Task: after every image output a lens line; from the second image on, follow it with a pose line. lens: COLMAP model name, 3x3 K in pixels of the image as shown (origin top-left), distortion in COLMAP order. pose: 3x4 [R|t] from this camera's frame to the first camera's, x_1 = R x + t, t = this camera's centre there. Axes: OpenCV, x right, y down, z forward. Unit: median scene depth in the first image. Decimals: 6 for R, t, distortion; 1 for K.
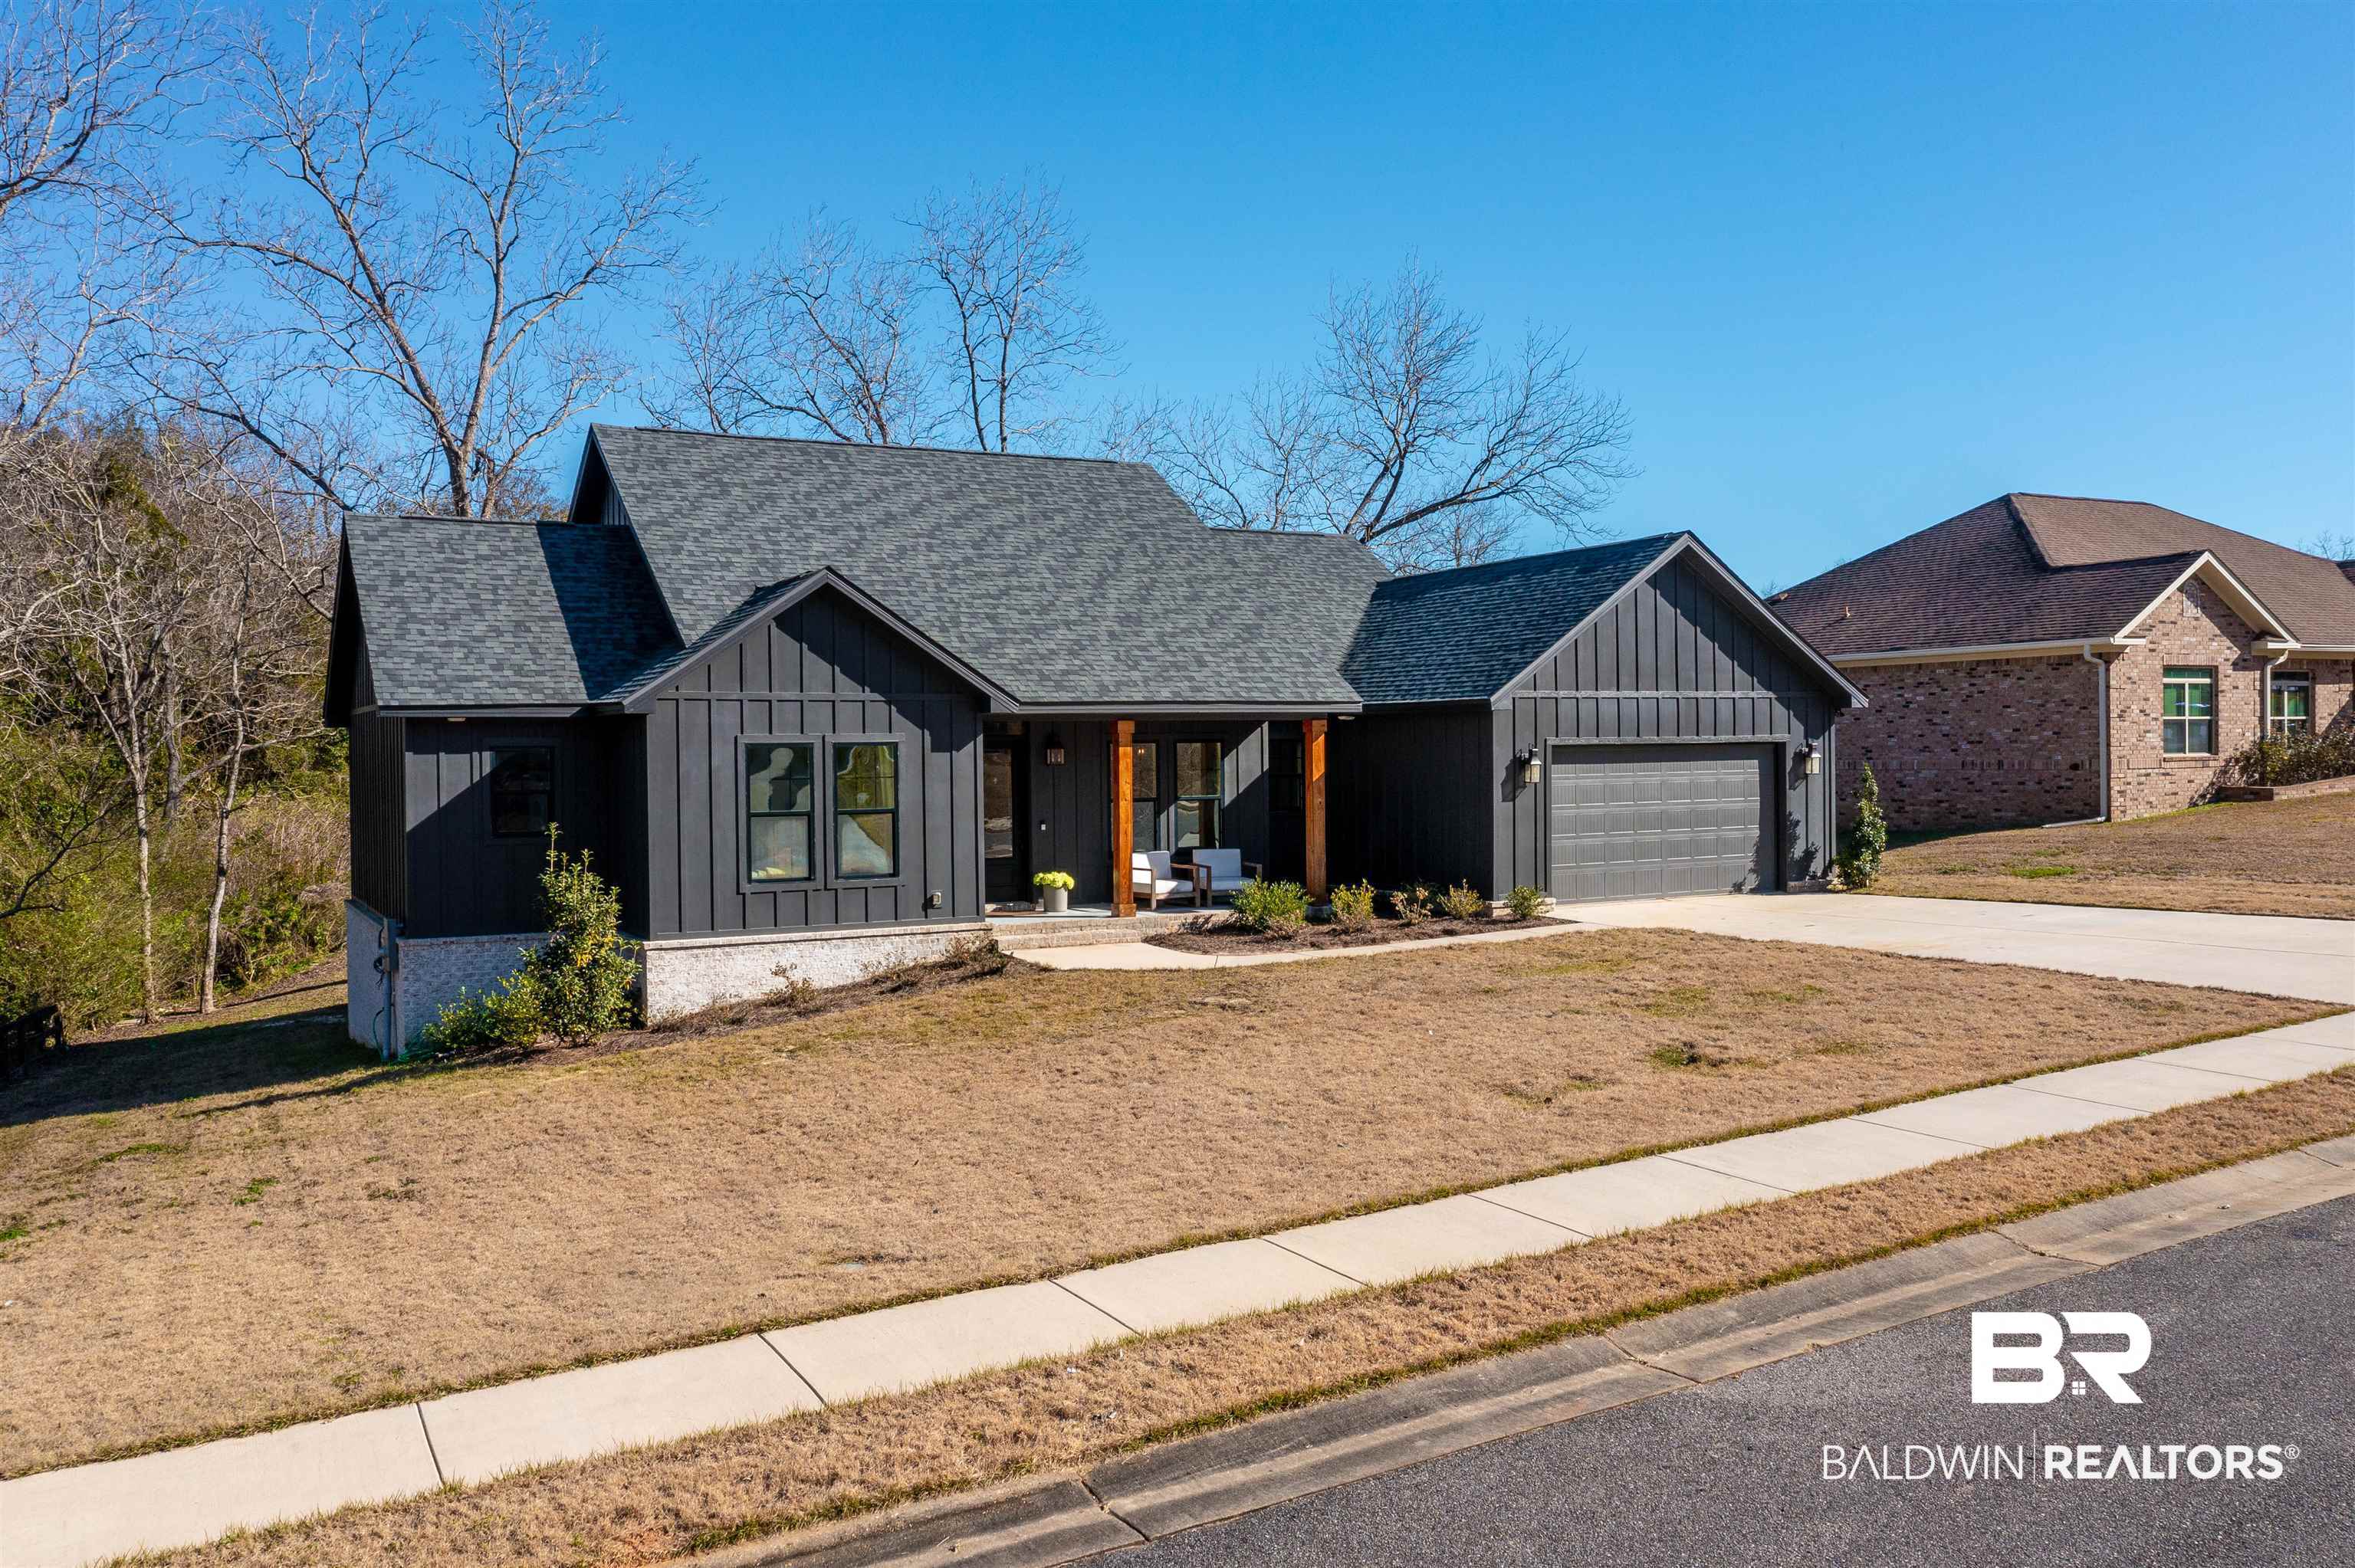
lens RADIAL K [[1830.5, 0, 1137.9], [0, 1830.5, 784.7], [0, 0, 1]] dist [-0.000374, 0.005282]
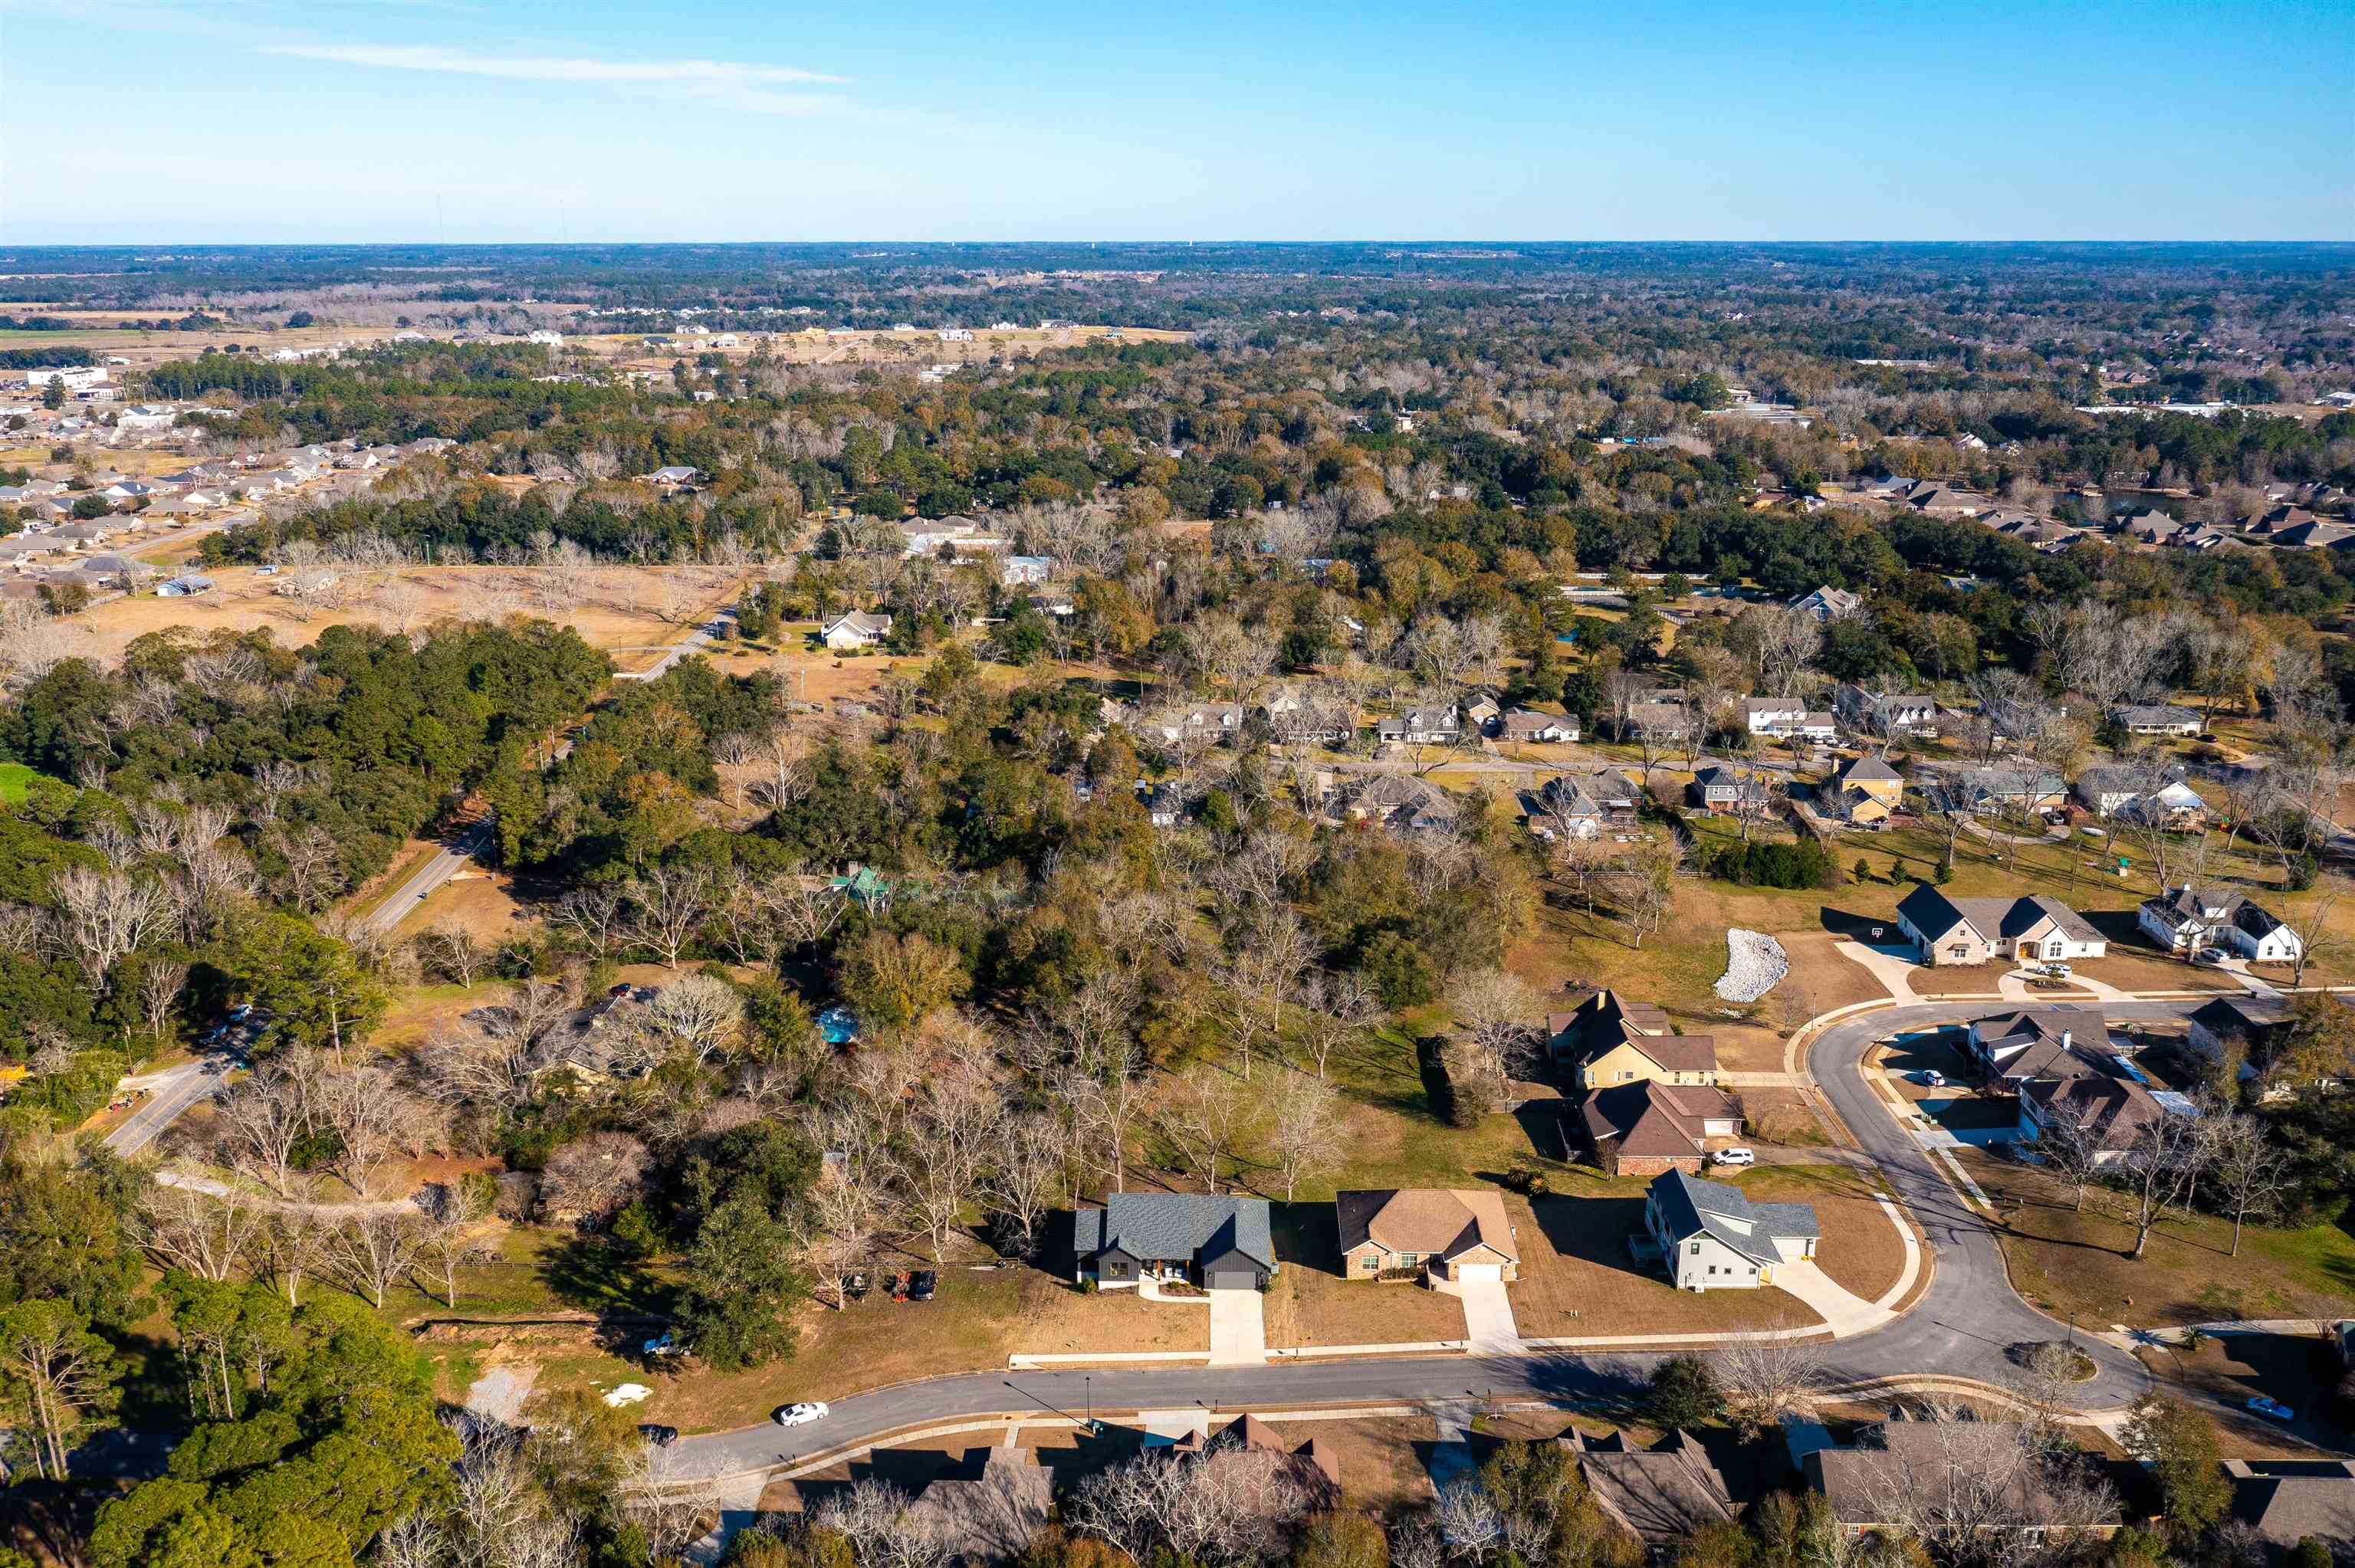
lens RADIAL K [[1893.9, 0, 1181.9], [0, 1893.9, 763.8], [0, 0, 1]] dist [-0.016821, 0.003607]
pose [[0.877008, 0.145013, -0.458070, 3.485595], [-0.023227, 0.965049, 0.261040, -4.200562], [0.479914, -0.218295, 0.849724, -5.391029]]
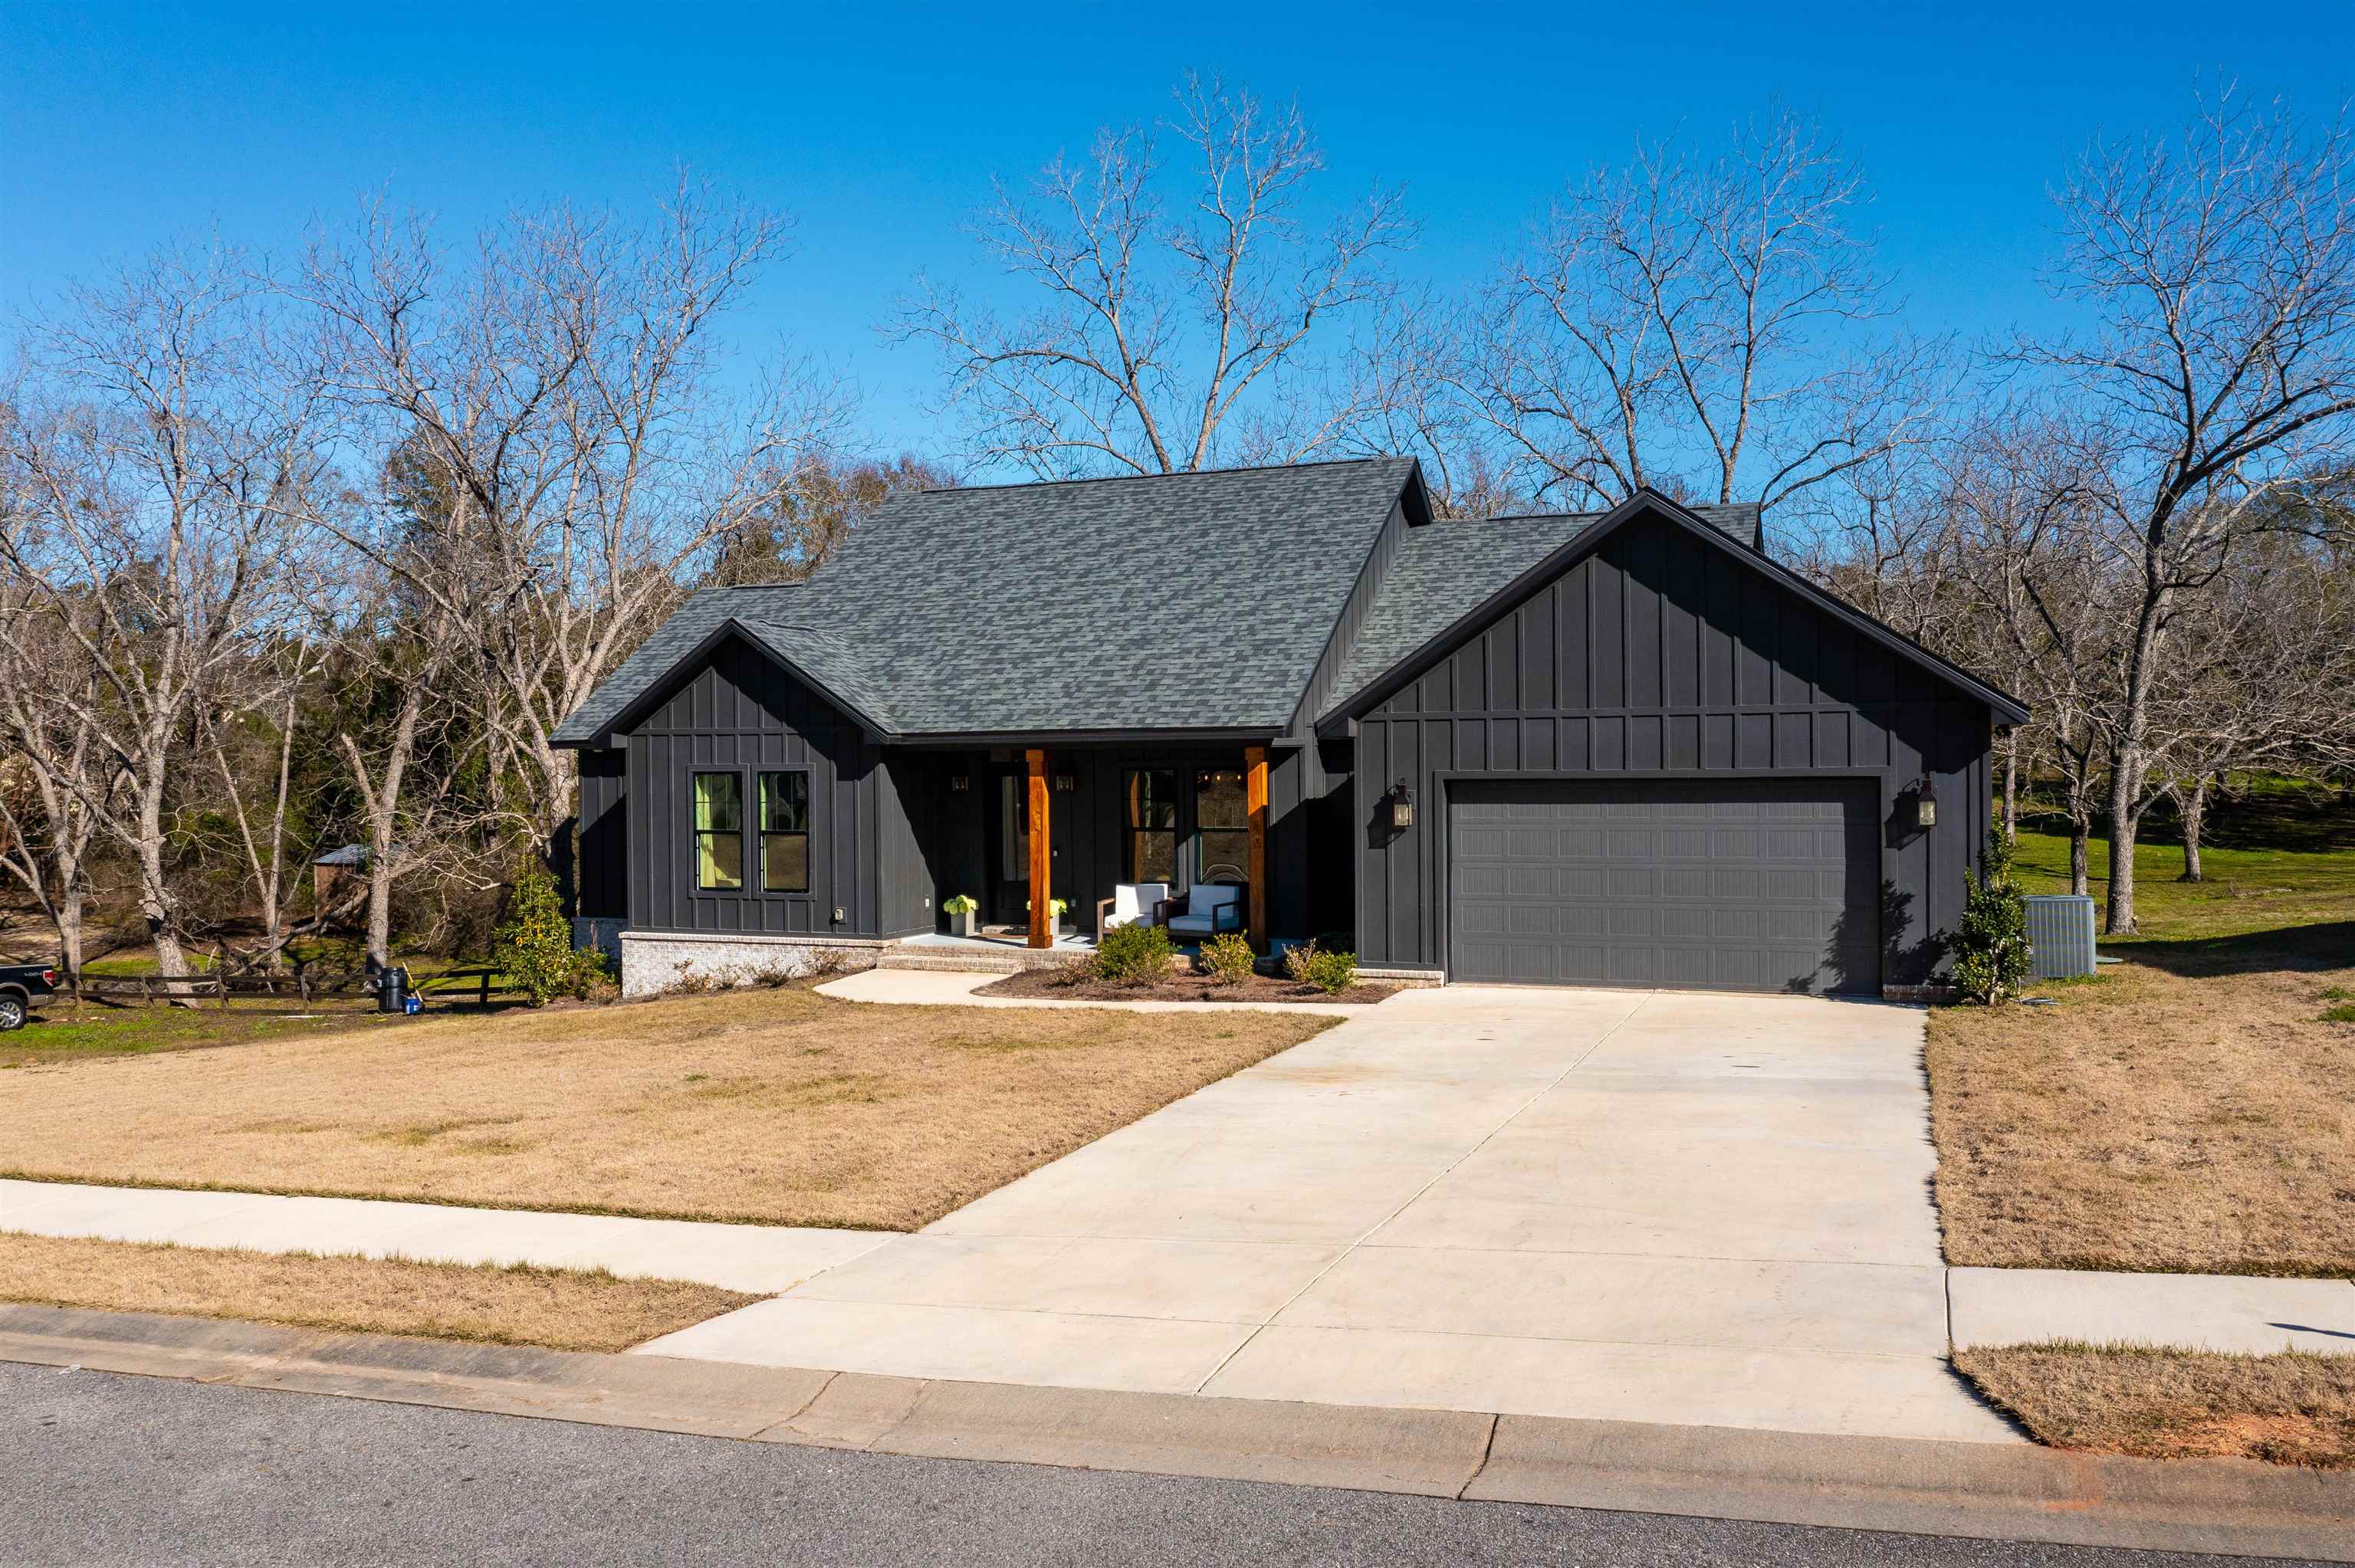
lens RADIAL K [[1849.6, 0, 1177.5], [0, 1849.6, 784.0], [0, 0, 1]] dist [-0.009721, -0.001332]
pose [[0.648770, 0.016189, -0.760813, 0.792604], [-0.013763, 0.999860, 0.009540, -0.026840], [0.760860, 0.004281, 0.648902, 0.408065]]
